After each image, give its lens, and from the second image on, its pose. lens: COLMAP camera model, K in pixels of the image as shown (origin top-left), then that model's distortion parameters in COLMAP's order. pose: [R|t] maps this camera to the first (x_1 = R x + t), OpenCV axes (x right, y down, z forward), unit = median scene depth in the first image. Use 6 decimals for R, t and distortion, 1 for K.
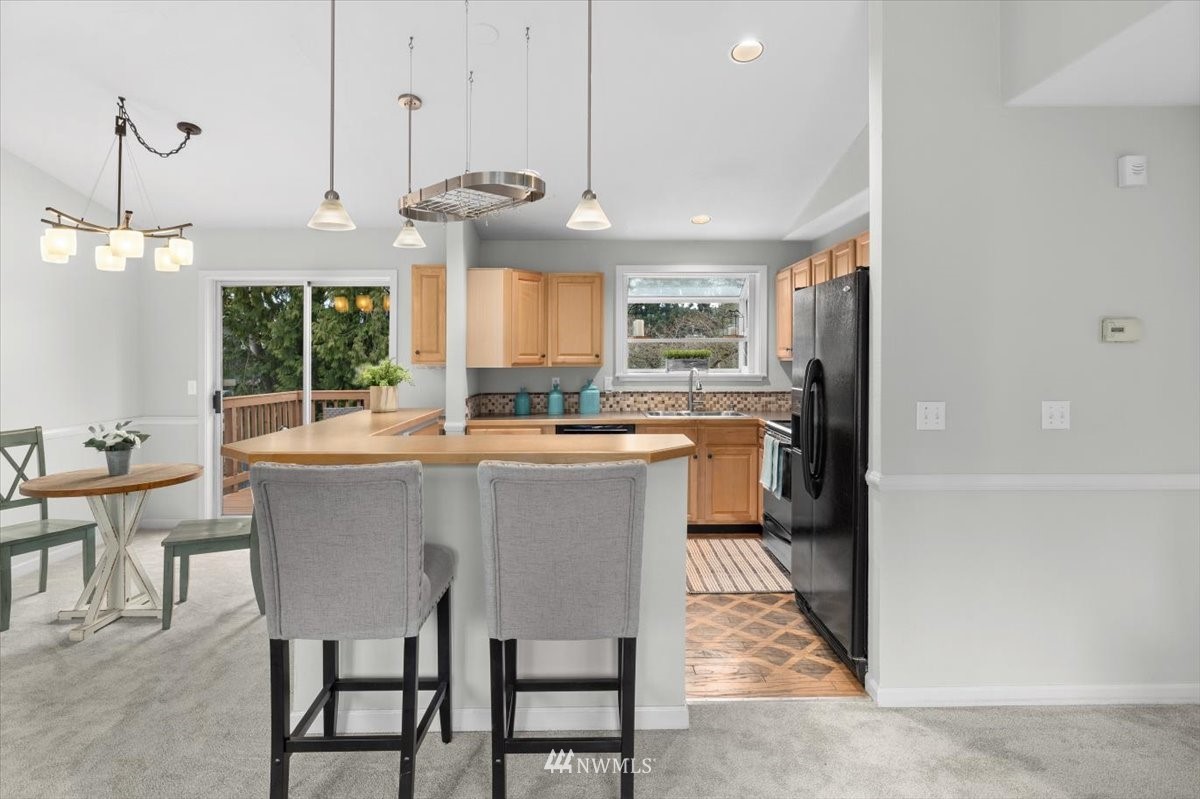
lens RADIAL K [[637.8, 0, 601.1], [0, 637.8, 356.1], [0, 0, 1]] dist [0.003104, 0.000670]
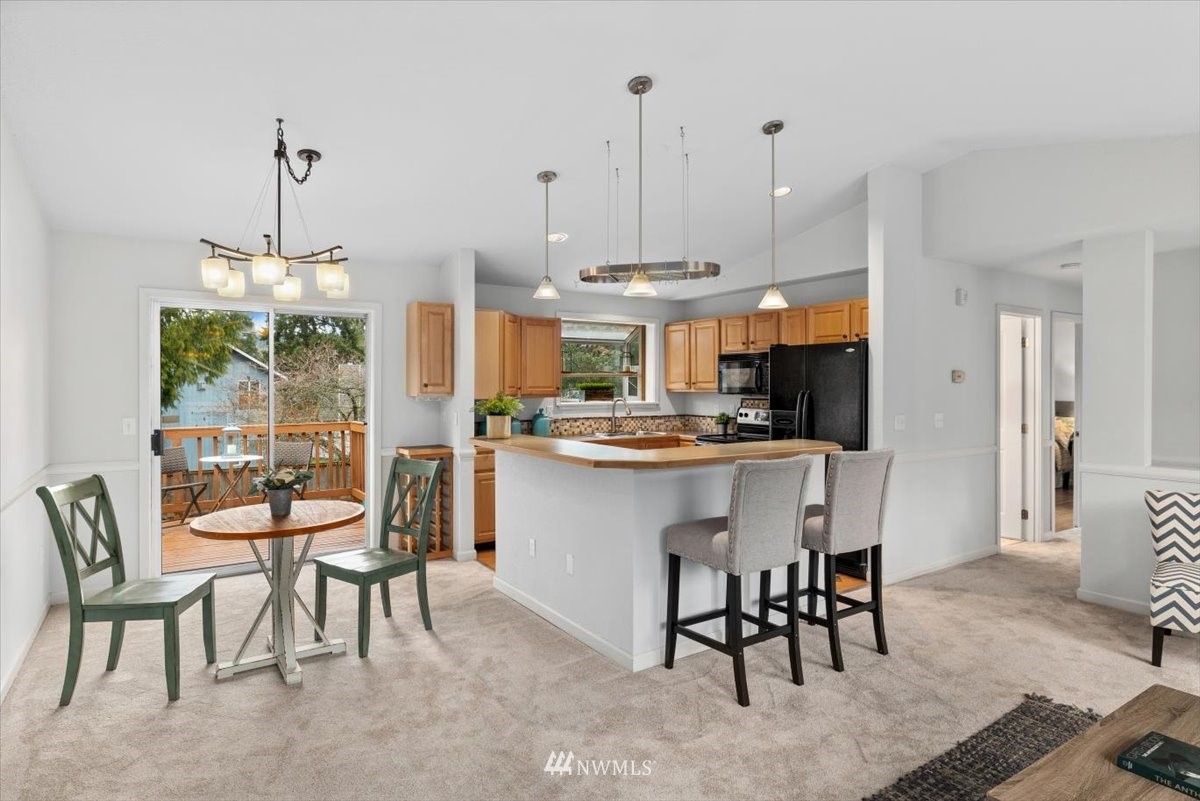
lens RADIAL K [[653.0, 0, 596.7], [0, 653.0, 369.2], [0, 0, 1]] dist [0.001671, -0.000056]
pose [[0.836426, 0.015830, 0.547852, -0.646931], [-0.002192, 0.999671, -0.025539, -0.004789], [-0.548076, 0.020161, 0.836186, -0.051485]]
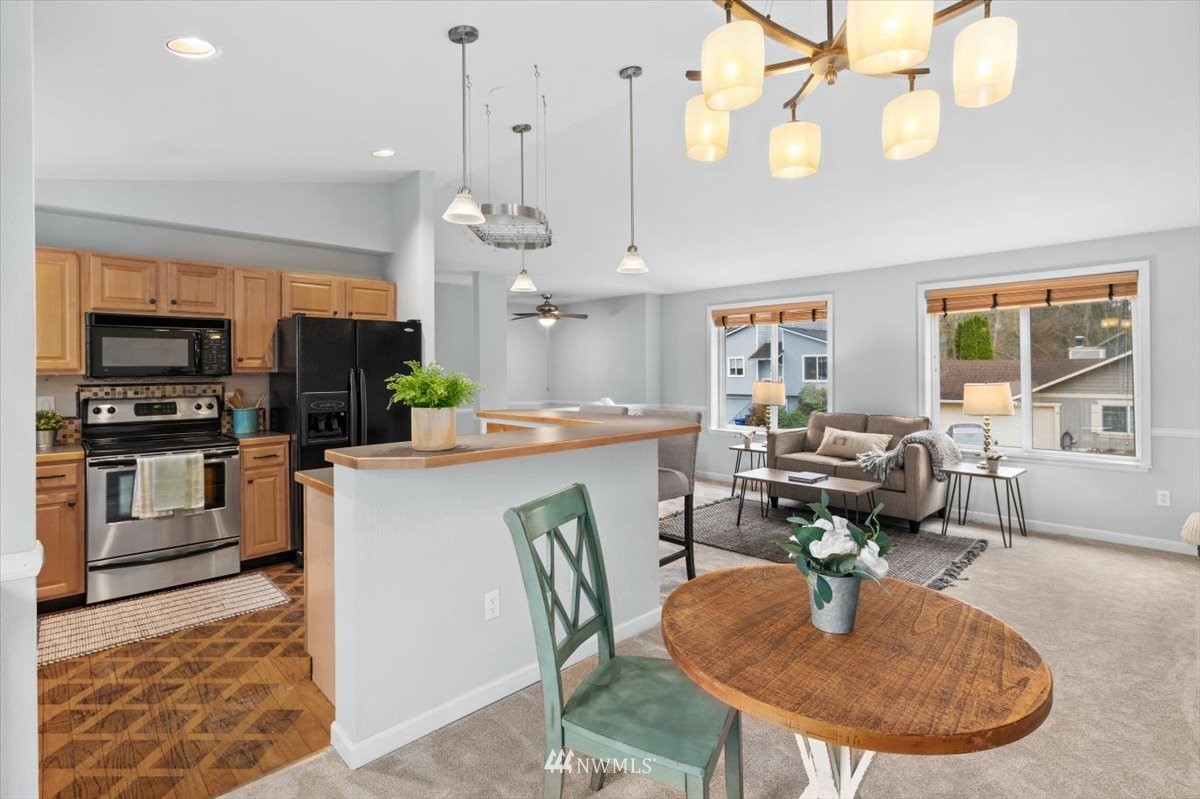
lens RADIAL K [[567.3, 0, 606.5], [0, 567.3, 369.9], [0, 0, 1]] dist [-0.006702, 0.001429]
pose [[-0.690734, 0.009573, 0.723045, -0.662694], [0.007233, 0.999954, -0.006329, 0.010005], [-0.723073, 0.000858, -0.690771, 0.961234]]
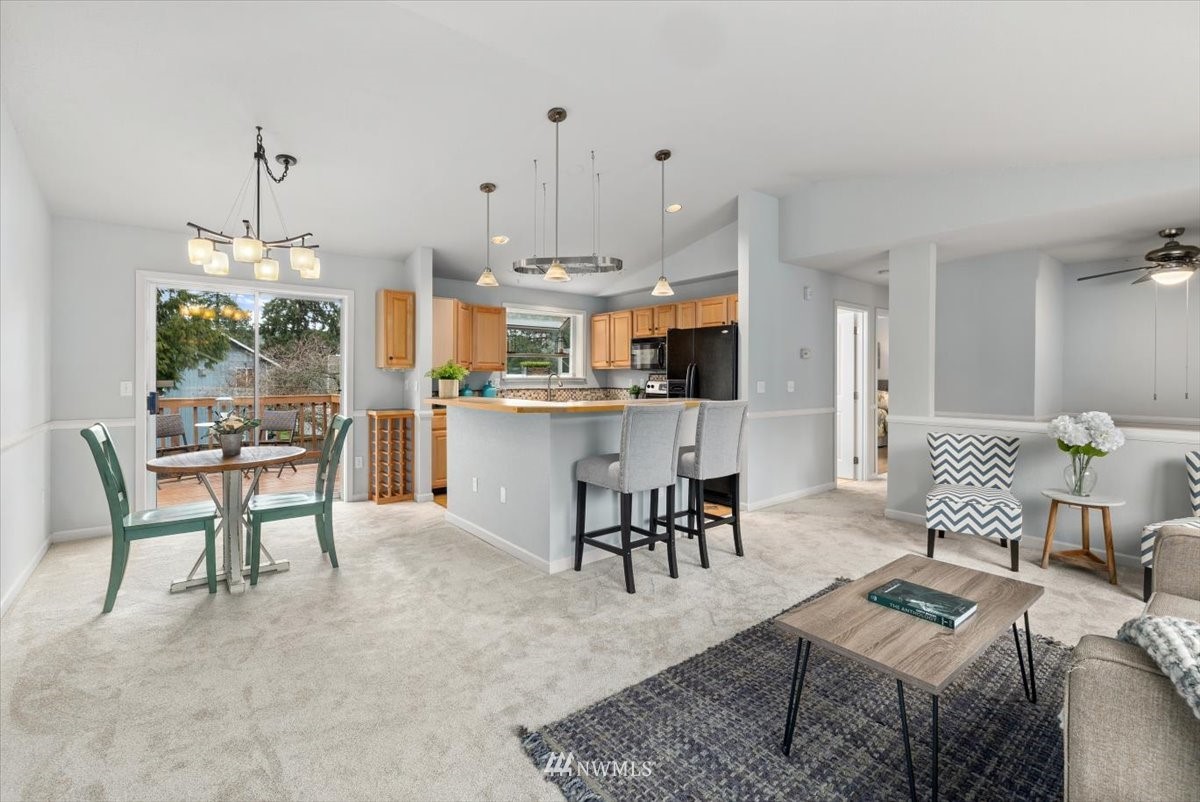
lens RADIAL K [[528.4, 0, 600.5], [0, 528.4, 363.8], [0, 0, 1]] dist [0.001471, -0.000047]
pose [[0.777530, 0.019554, 0.628542, -0.633851], [-0.007249, 0.999729, -0.022135, 0.026005], [-0.628805, 0.012654, 0.777460, -0.090298]]
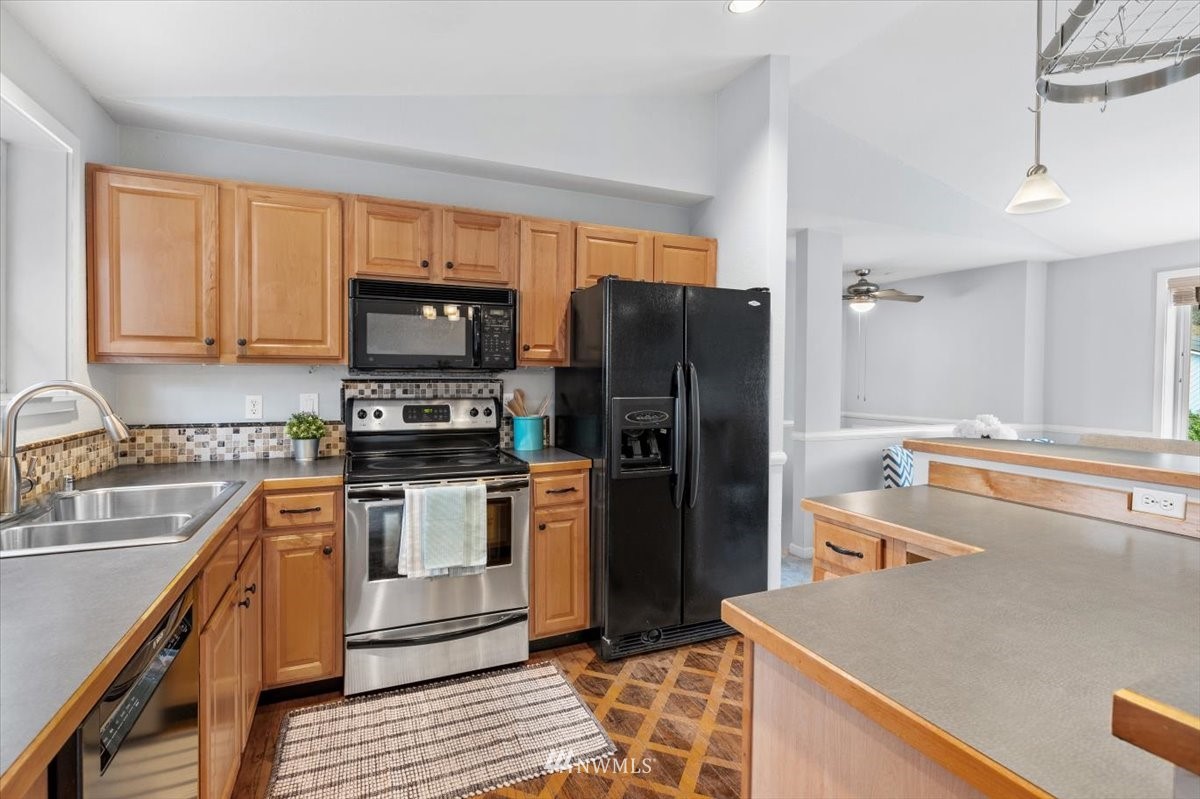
lens RADIAL K [[555.6, 0, 601.0], [0, 555.6, 385.3], [0, 0, 1]] dist [-0.005277, 0.000512]
pose [[-0.392863, -0.014627, 0.919481, -0.249074], [-0.009363, 0.999885, 0.011906, 0.016919], [-0.919549, -0.003931, -0.392955, 0.930922]]
